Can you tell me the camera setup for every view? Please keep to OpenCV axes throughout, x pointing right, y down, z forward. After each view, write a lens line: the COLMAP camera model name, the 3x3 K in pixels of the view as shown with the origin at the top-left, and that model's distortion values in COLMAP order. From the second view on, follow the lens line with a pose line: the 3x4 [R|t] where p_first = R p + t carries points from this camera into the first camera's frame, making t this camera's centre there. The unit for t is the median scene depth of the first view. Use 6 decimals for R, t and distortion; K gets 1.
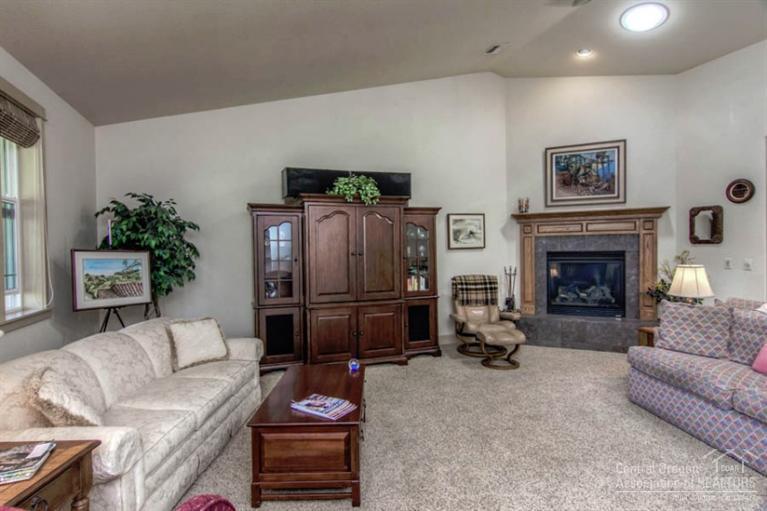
lens RADIAL K [[401.2, 0, 380.8], [0, 401.2, 258.2], [0, 0, 1]] dist [0.003270, 0.001098]
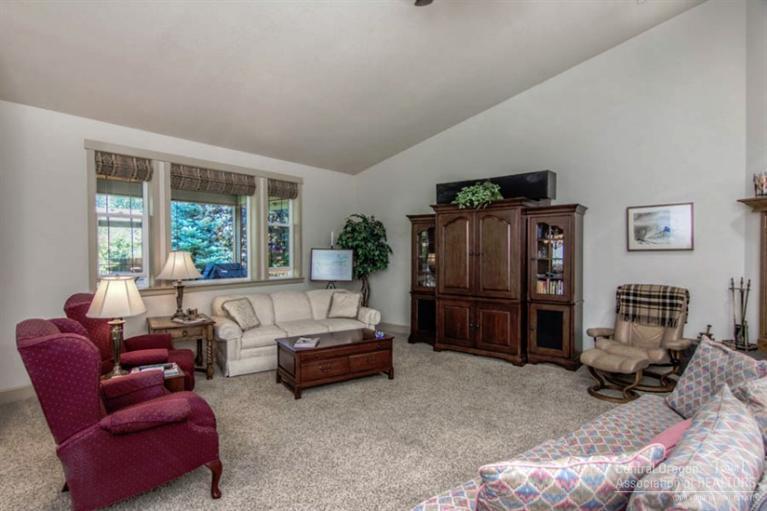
lens RADIAL K [[401.2, 0, 378.5], [0, 401.2, 255.1], [0, 0, 1]] dist [0.003270, 0.001098]
pose [[0.549847, 0.023448, -0.834936, 0.600578], [-0.023457, 0.999645, 0.012625, -0.012852], [0.834936, 0.012643, 0.550202, 0.135384]]
